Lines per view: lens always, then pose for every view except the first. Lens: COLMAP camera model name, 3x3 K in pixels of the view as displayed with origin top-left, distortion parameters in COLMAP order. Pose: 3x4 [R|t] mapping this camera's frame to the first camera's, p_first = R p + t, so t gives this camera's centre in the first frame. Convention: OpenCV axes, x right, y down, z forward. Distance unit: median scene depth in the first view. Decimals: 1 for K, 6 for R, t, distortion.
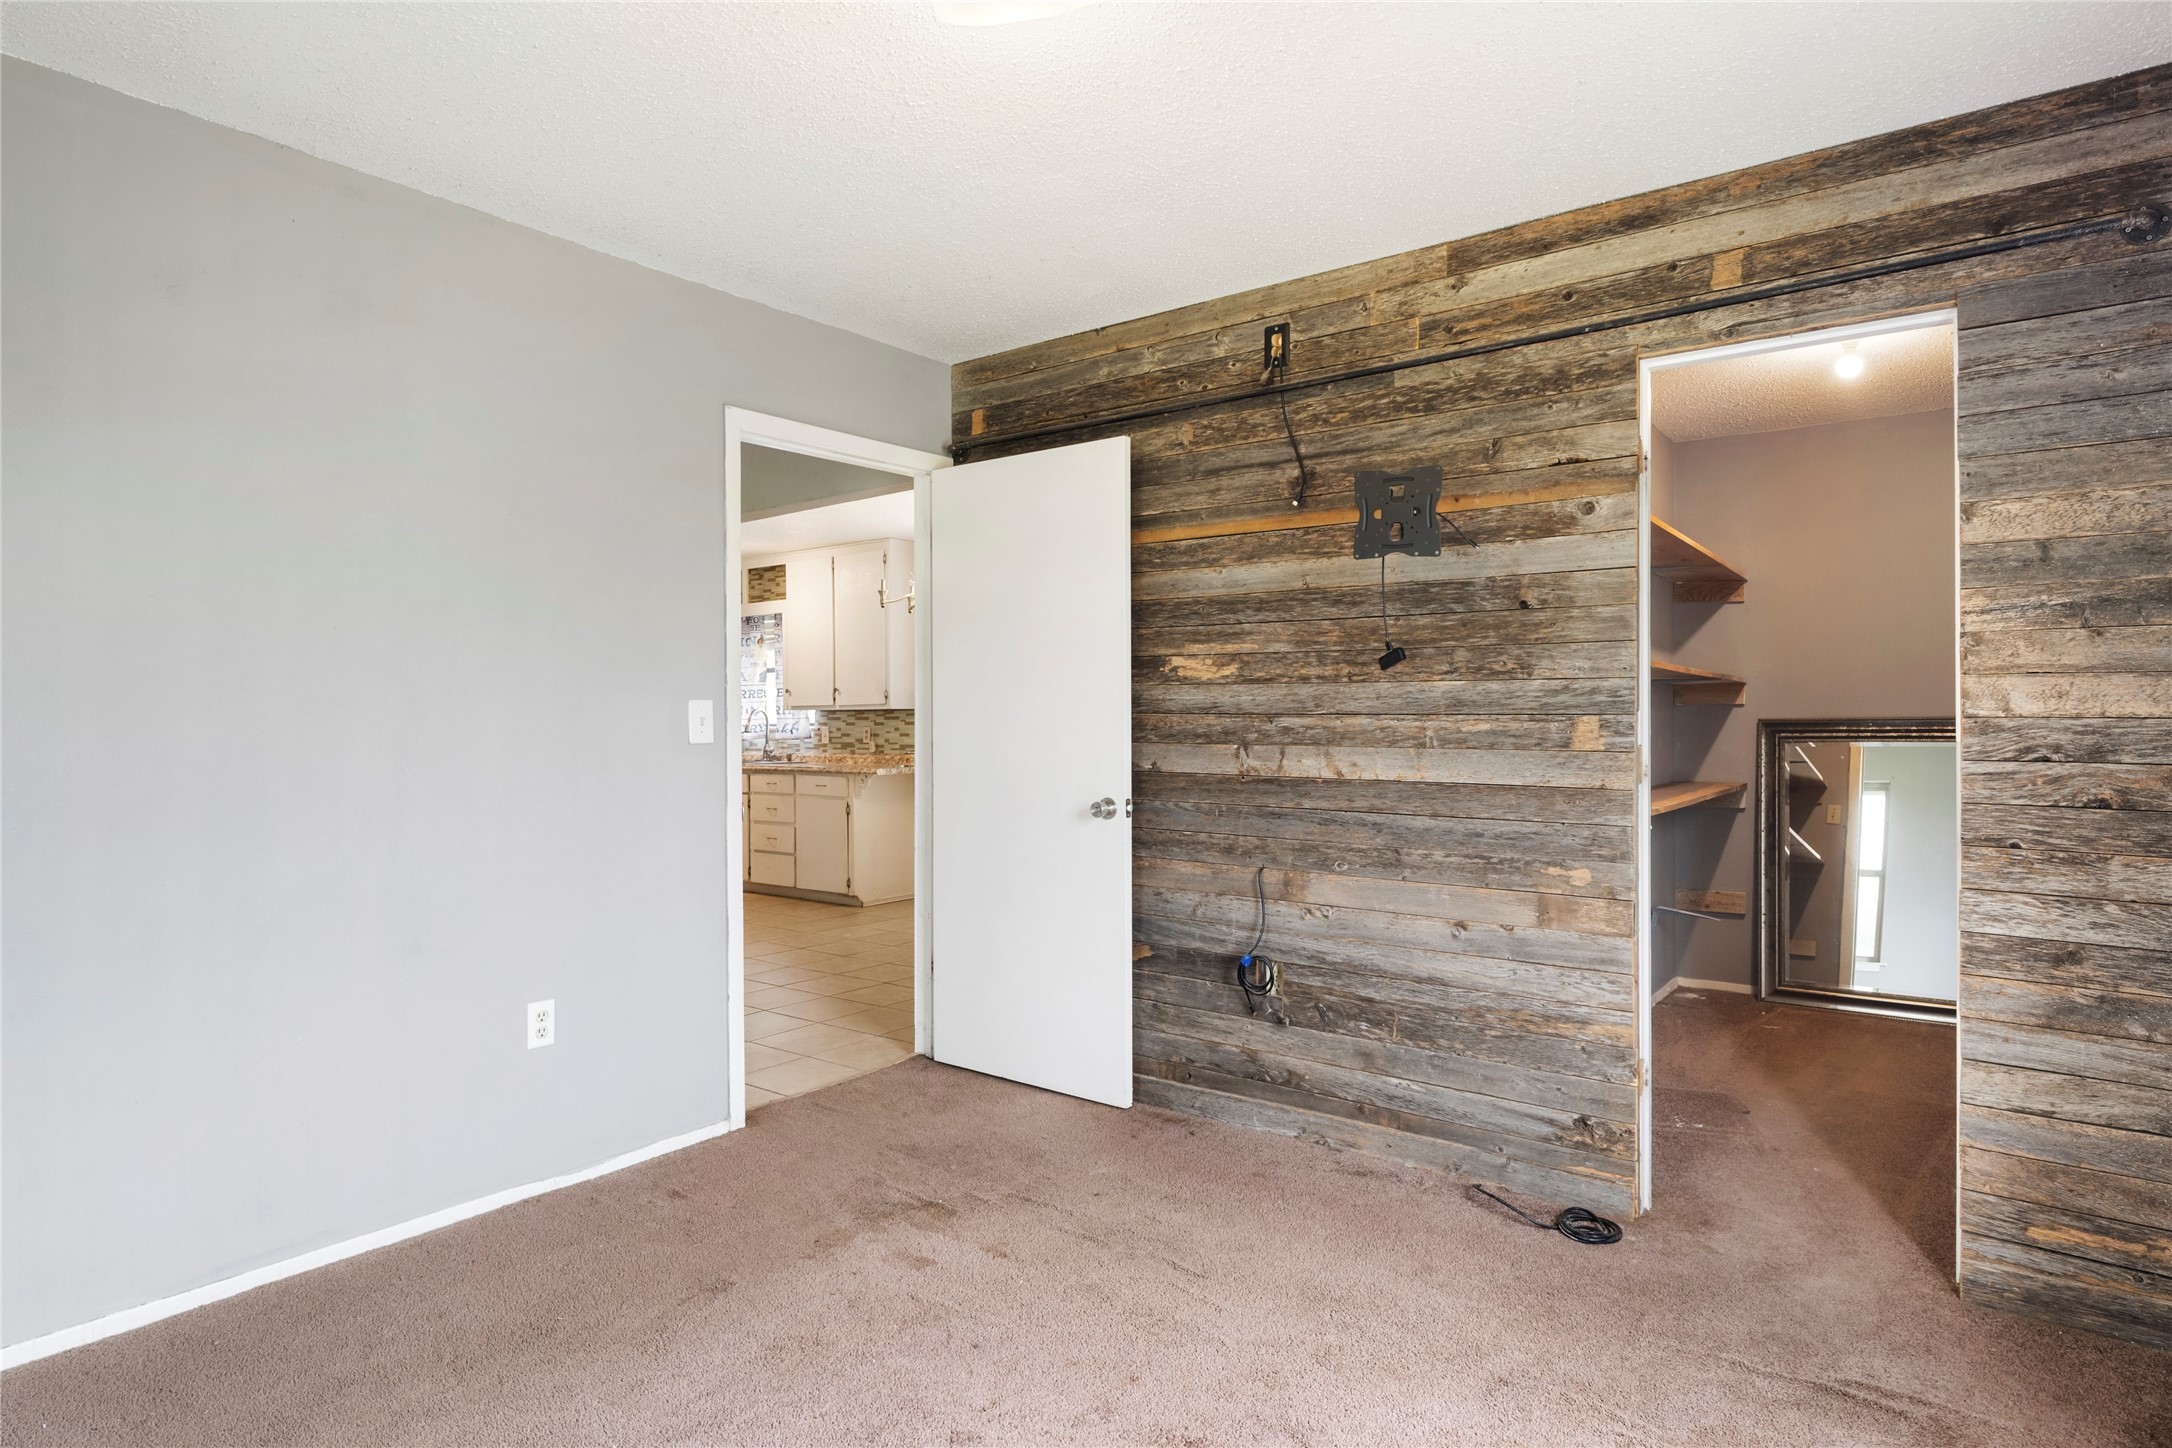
lens RADIAL K [[1161.4, 0, 1086.0], [0, 1161.4, 724.0], [0, 0, 1]] dist [-0.004103, -0.000350]
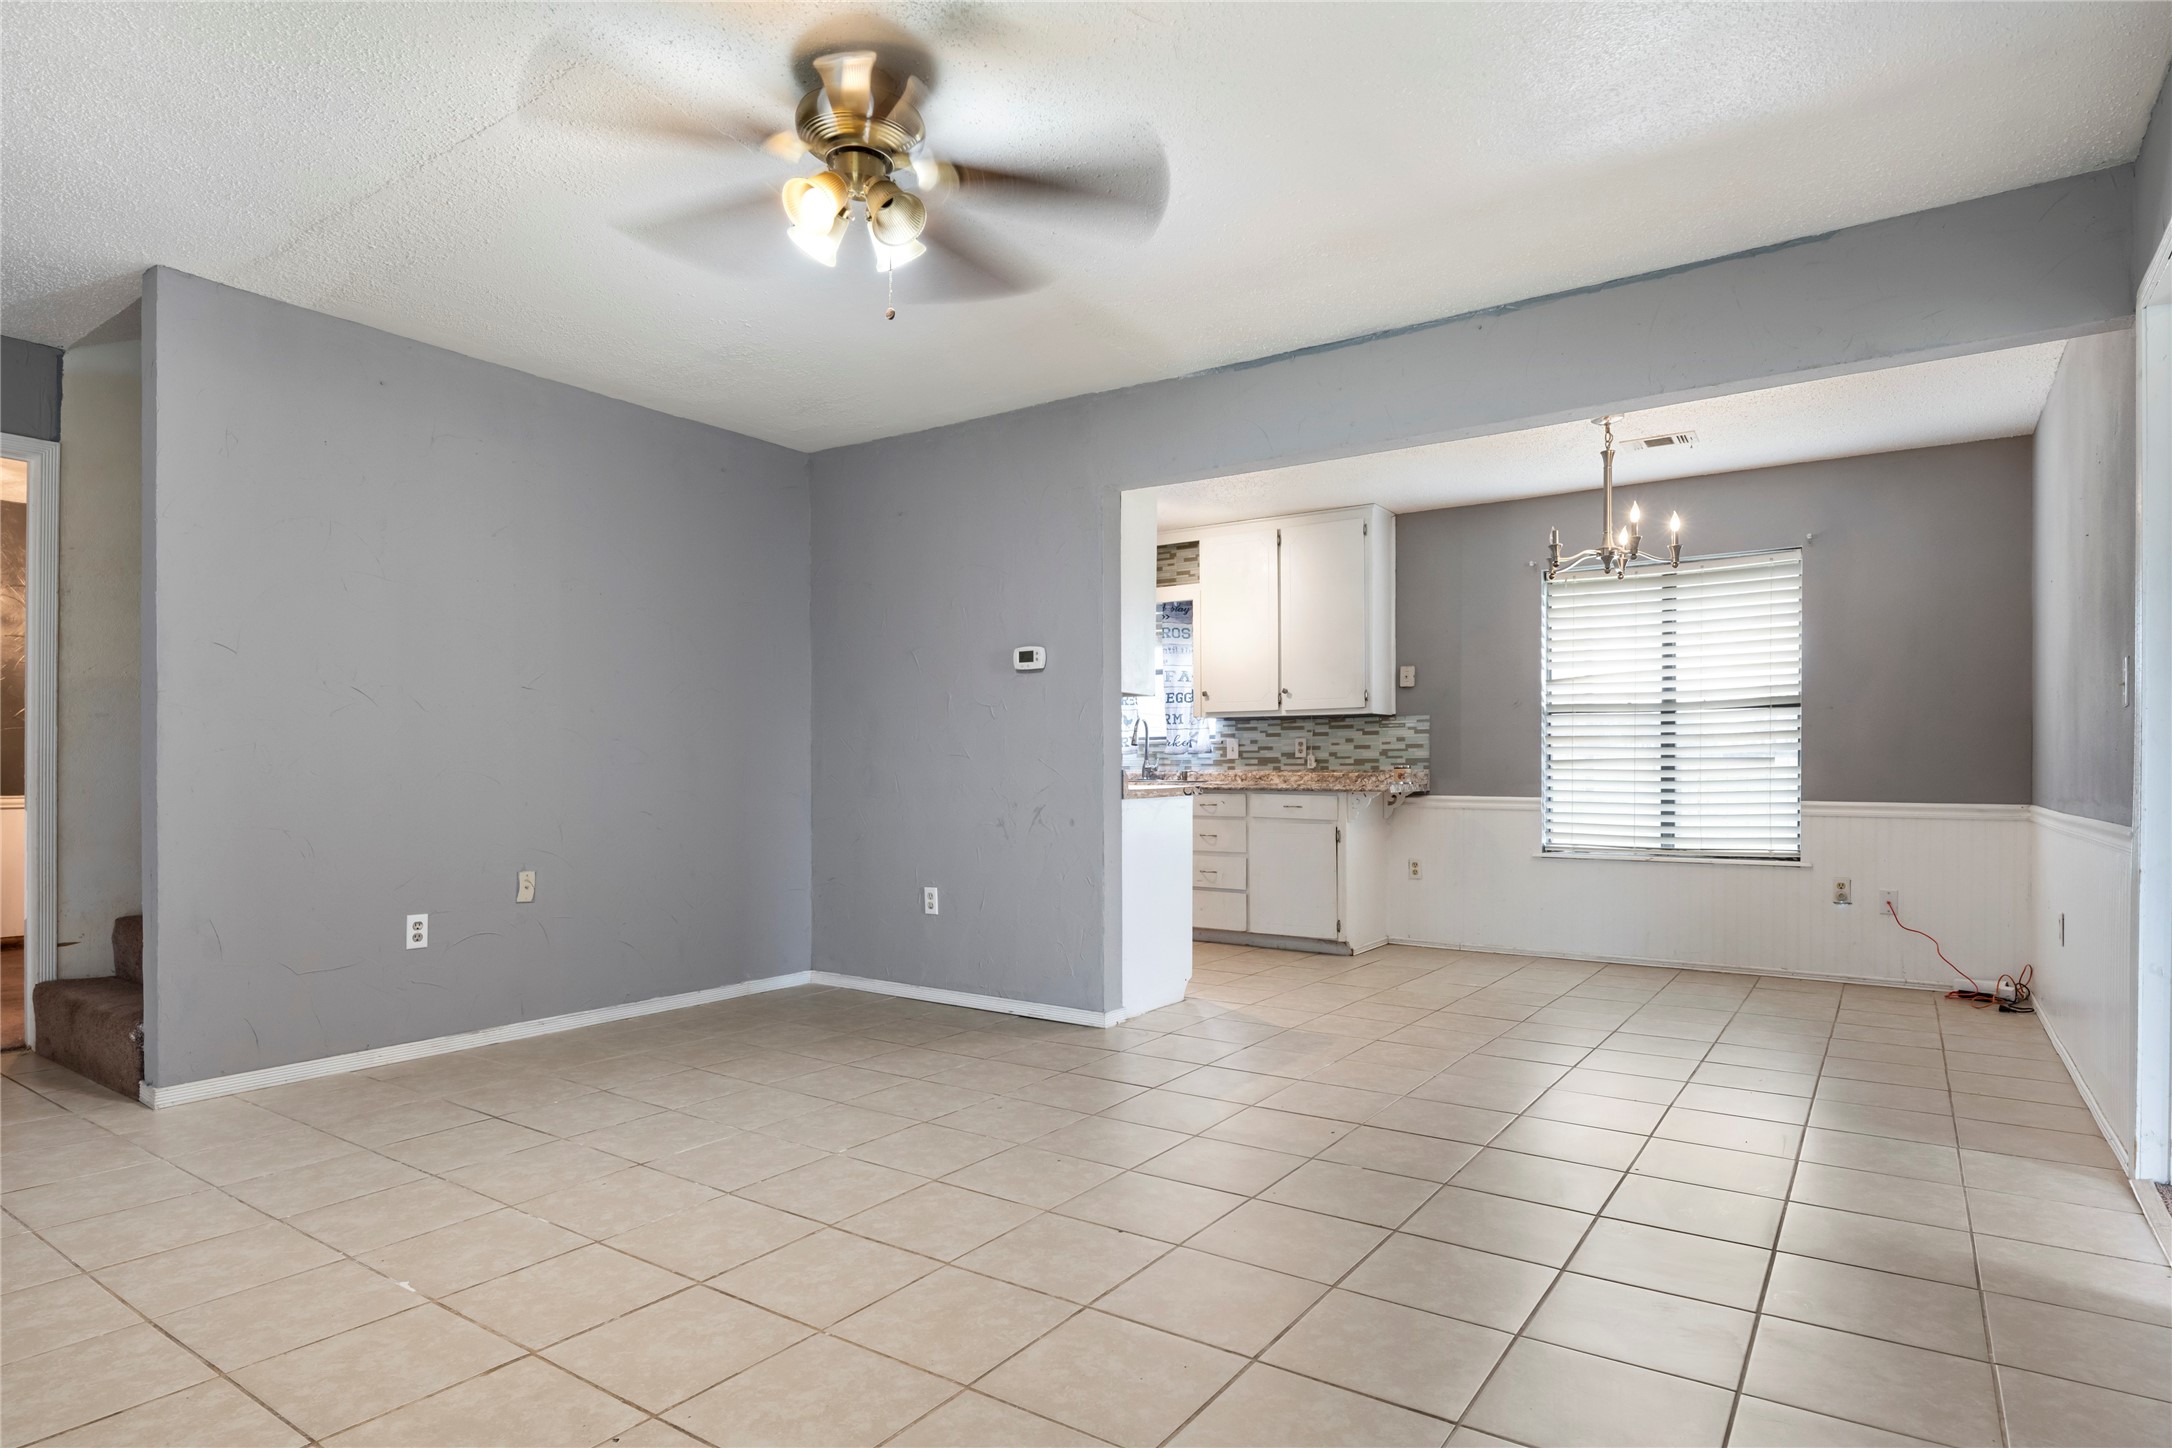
lens RADIAL K [[1177.6, 0, 1078.8], [0, 1177.6, 755.3], [0, 0, 1]] dist [-0.004152, -0.002994]
pose [[0.999181, 0.005324, 0.040107, -0.378760], [-0.004740, 0.999882, -0.014638, 0.027786], [-0.040180, 0.014436, 0.999088, 0.167651]]
